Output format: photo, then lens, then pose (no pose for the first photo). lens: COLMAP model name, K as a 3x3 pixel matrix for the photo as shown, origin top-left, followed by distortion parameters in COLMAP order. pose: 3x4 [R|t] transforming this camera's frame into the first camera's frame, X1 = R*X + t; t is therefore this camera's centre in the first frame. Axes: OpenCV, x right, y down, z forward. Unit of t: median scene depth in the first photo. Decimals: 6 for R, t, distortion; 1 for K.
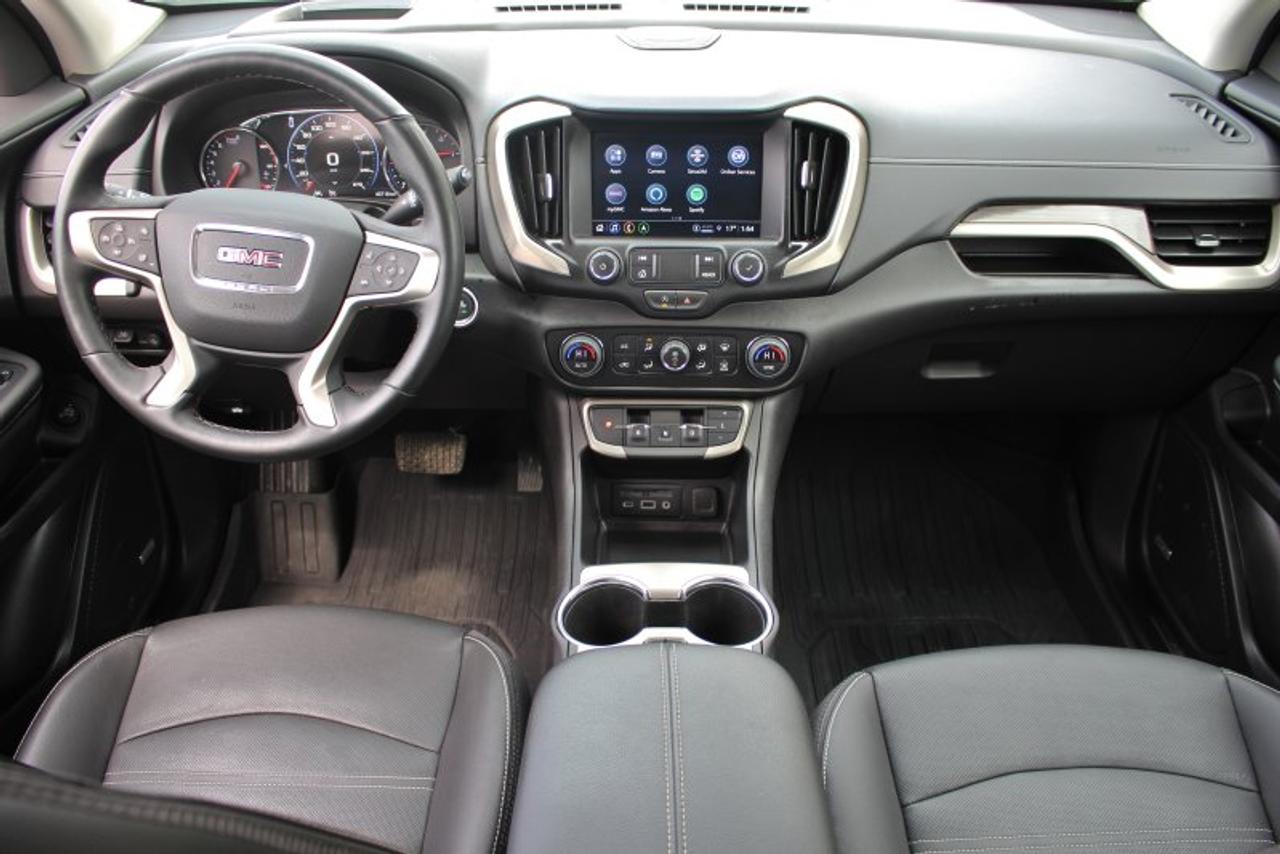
lens RADIAL K [[1122.5, 0, 640.0], [0, 1122.5, 427.0], [0, 0, 1]] dist [-0.142445, 0.134686]
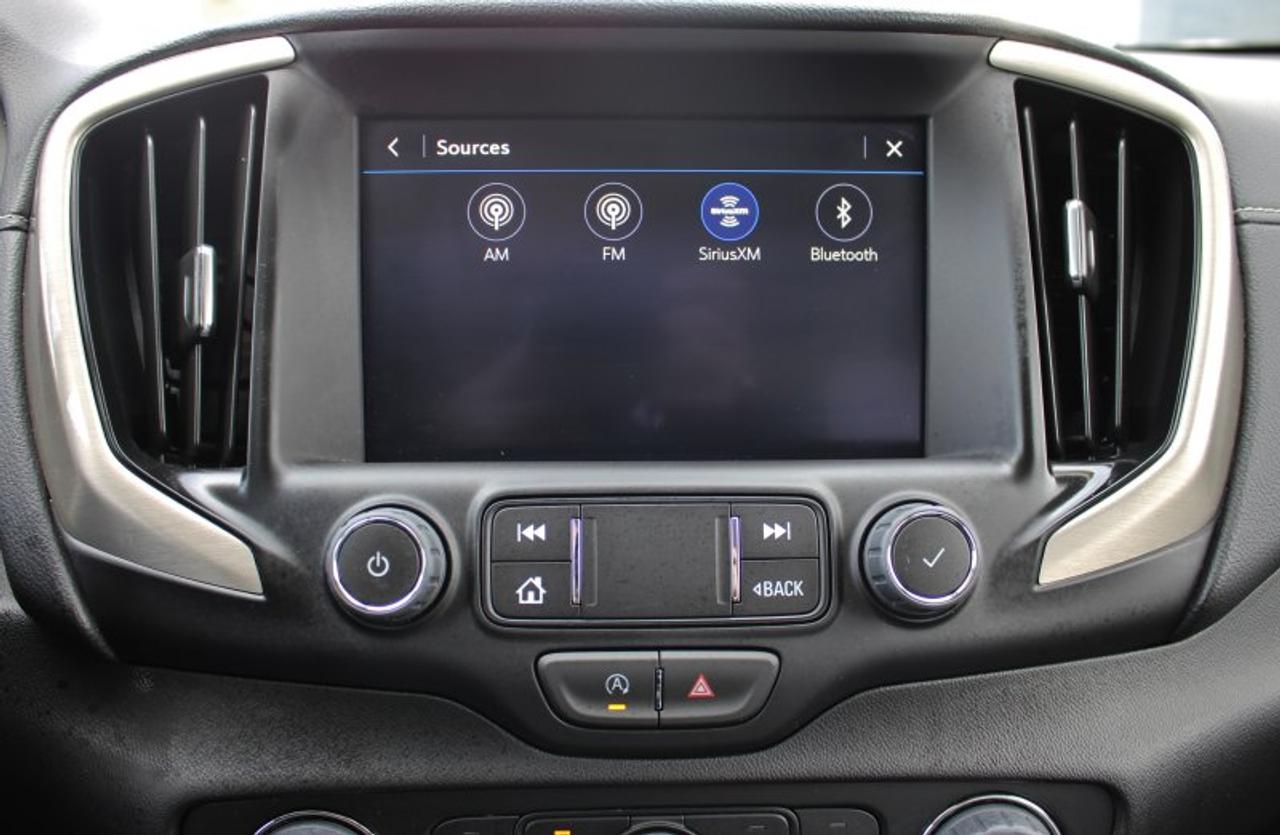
lens RADIAL K [[1142.7, 0, 640.0], [0, 1142.7, 417.5], [0, 0, 1]] dist [-0.113369, 0.013422]
pose [[0.997528, -0.011315, 0.069355, 0.009469], [0.030511, 0.958807, -0.282415, -0.098863], [-0.063303, 0.283833, 0.956782, 0.725293]]
